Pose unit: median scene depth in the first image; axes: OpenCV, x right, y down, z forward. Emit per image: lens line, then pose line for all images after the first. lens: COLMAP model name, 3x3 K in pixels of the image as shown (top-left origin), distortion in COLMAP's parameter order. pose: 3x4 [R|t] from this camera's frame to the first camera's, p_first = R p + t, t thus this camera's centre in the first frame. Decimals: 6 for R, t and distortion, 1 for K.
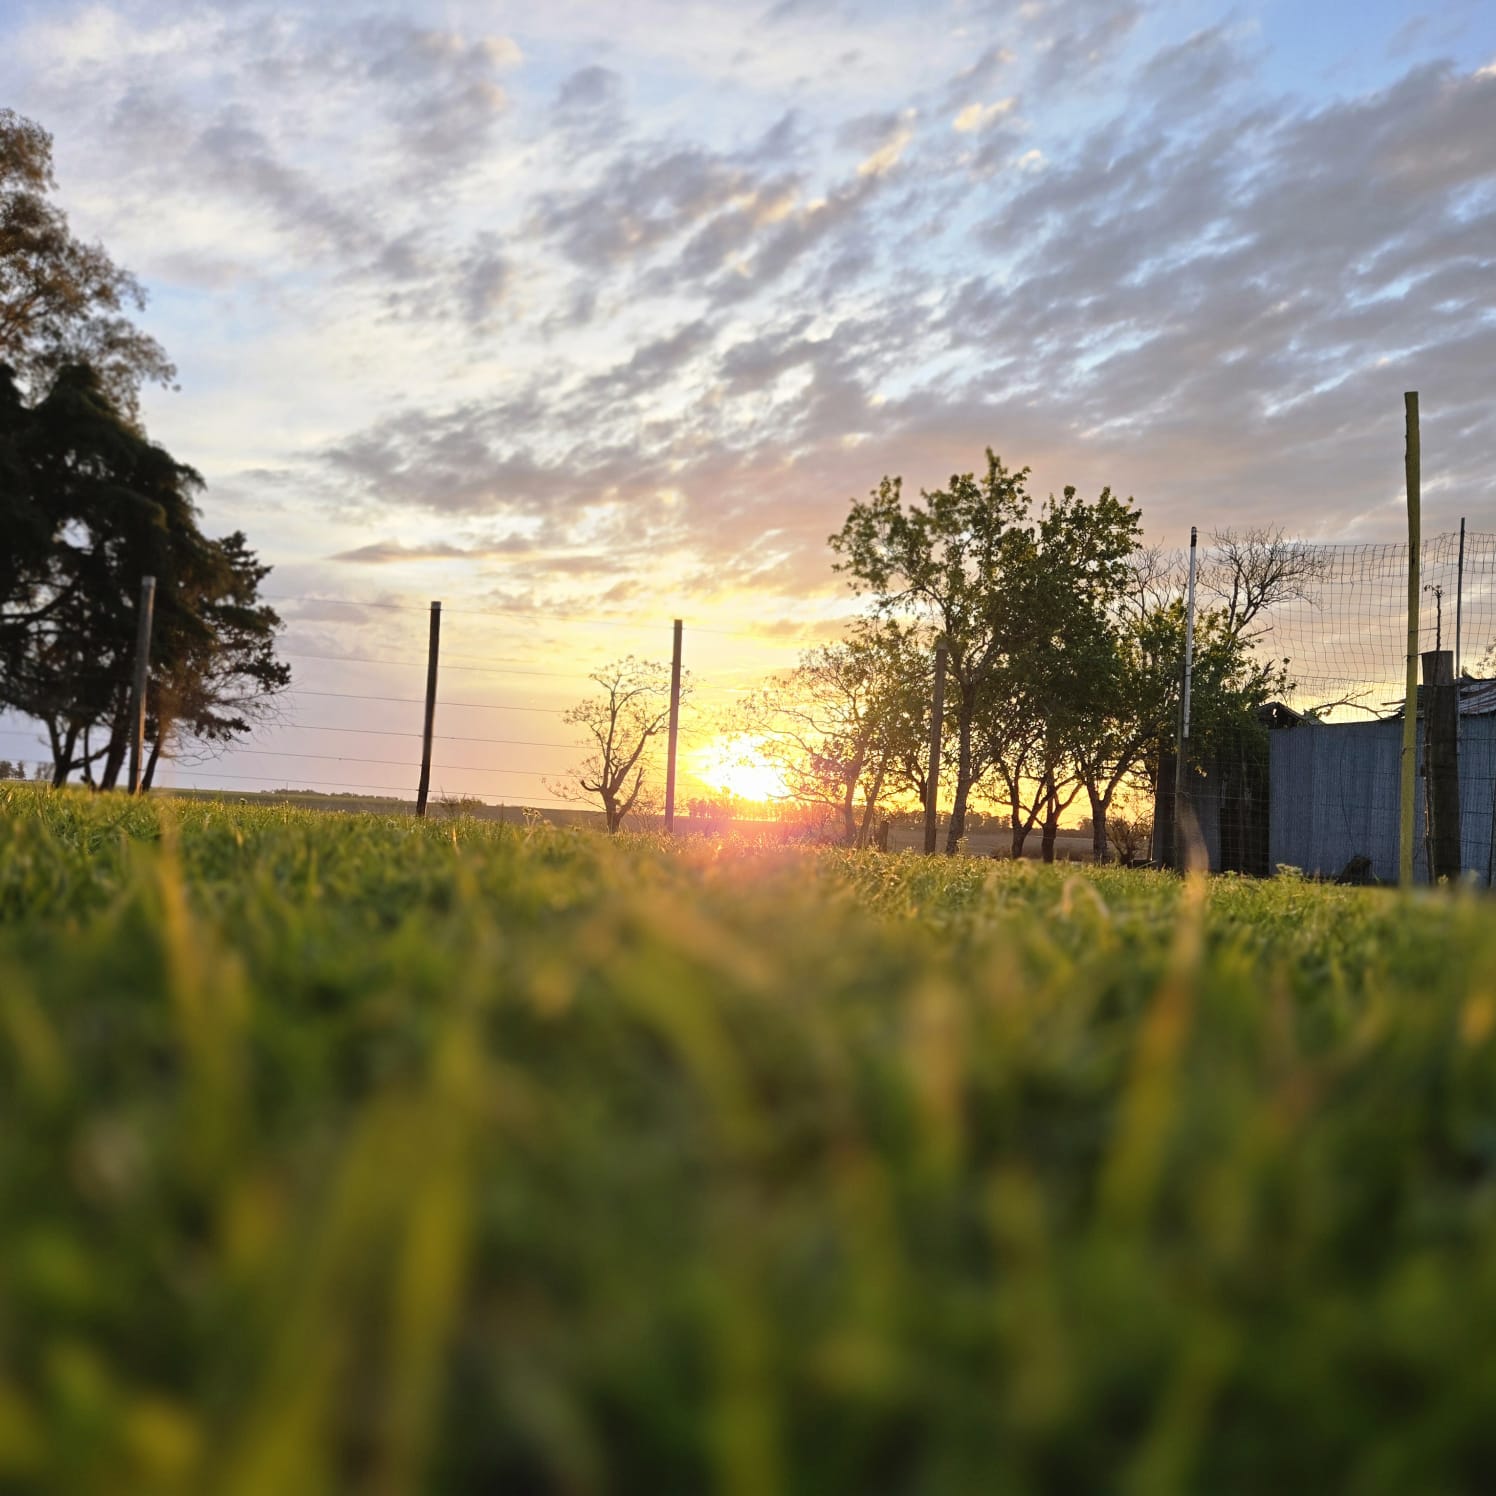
lens RADIAL K [[1090.8, 0, 748.0], [0, 1090.8, 748.0], [0, 0, 1]] dist [-0.123605, 0.117772]
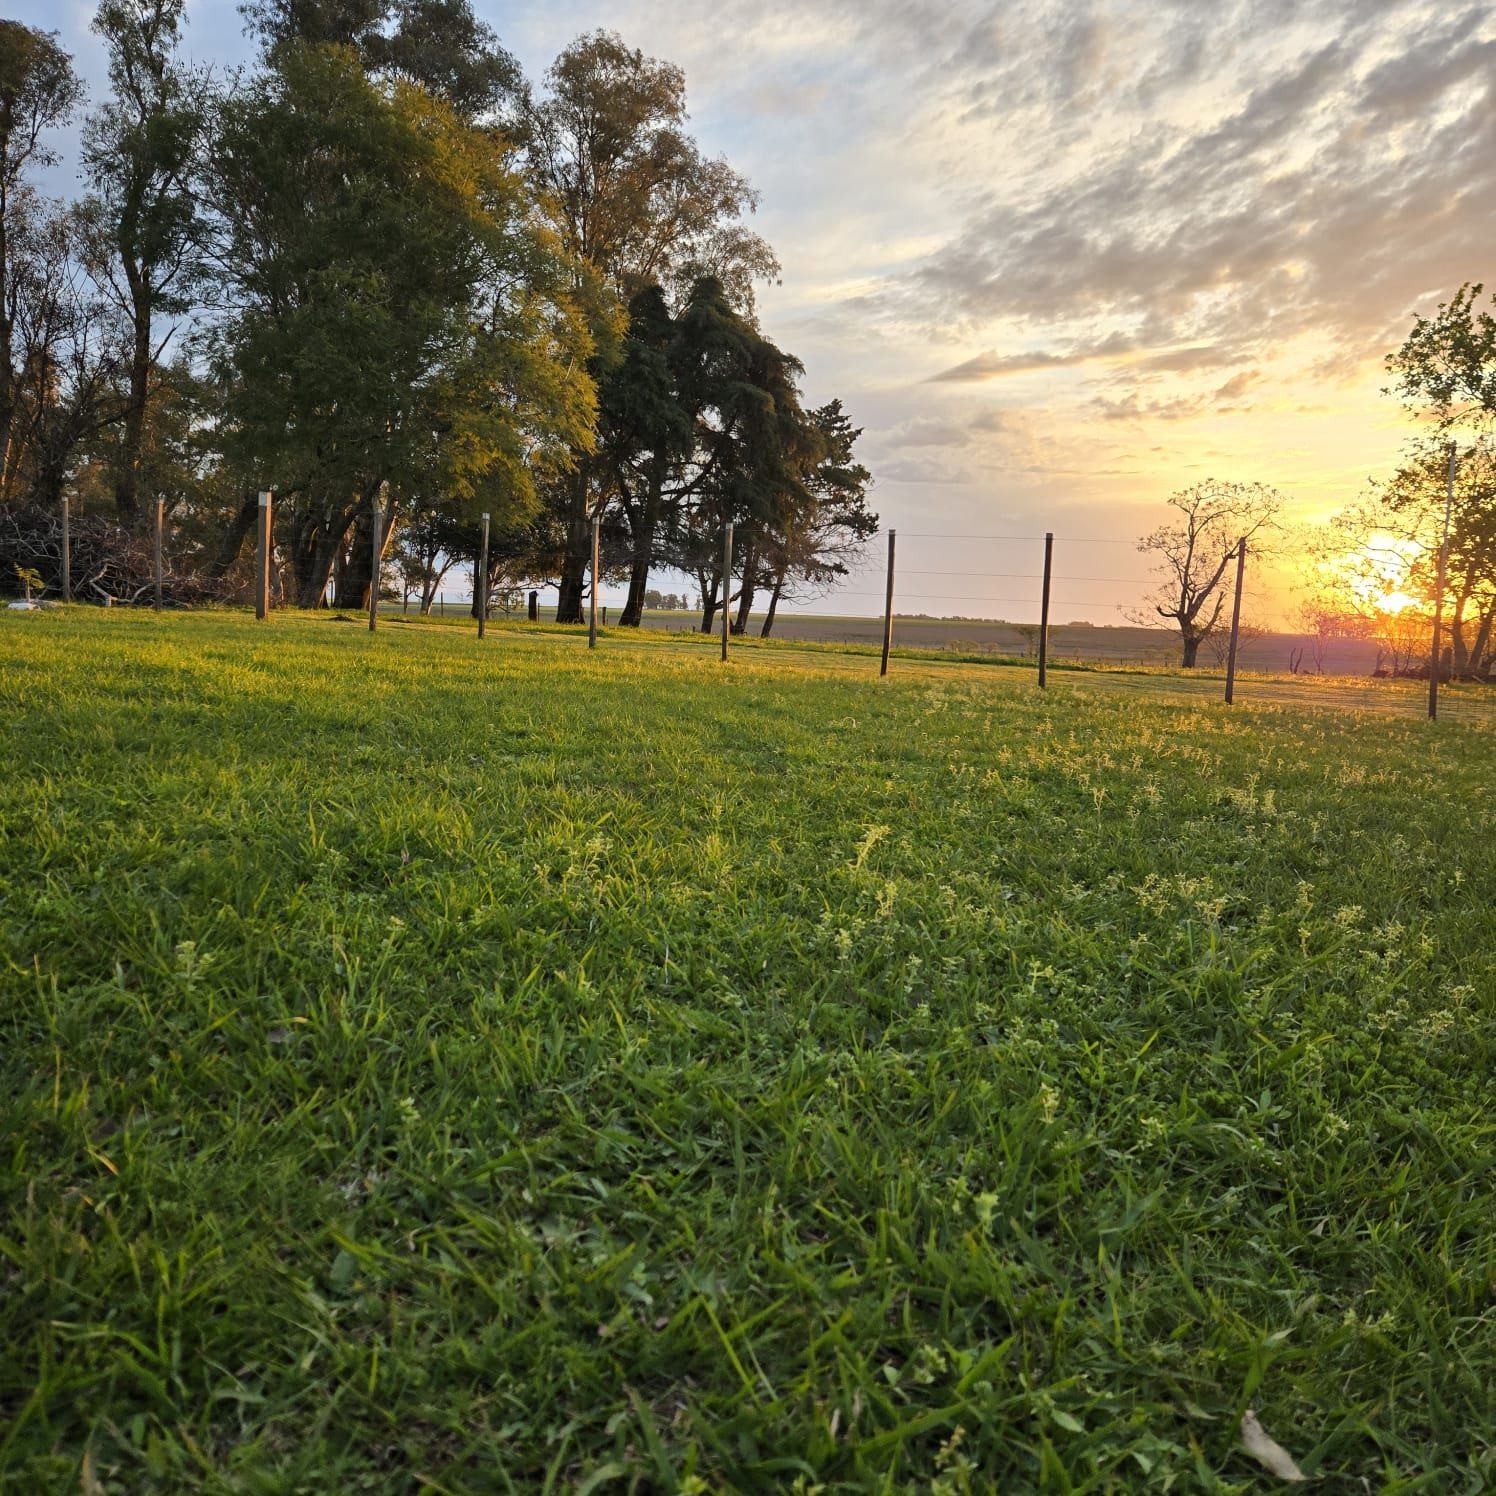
lens RADIAL K [[1352.4, 0, 757.1], [0, 1352.4, 770.2], [0, 0, 1]] dist [0.074537, -0.084547]
pose [[0.868916, 0.044172, -0.492985, 0.119925], [0.036931, 0.987448, 0.153568, -0.022111], [0.493580, -0.151644, 0.856378, -0.225324]]
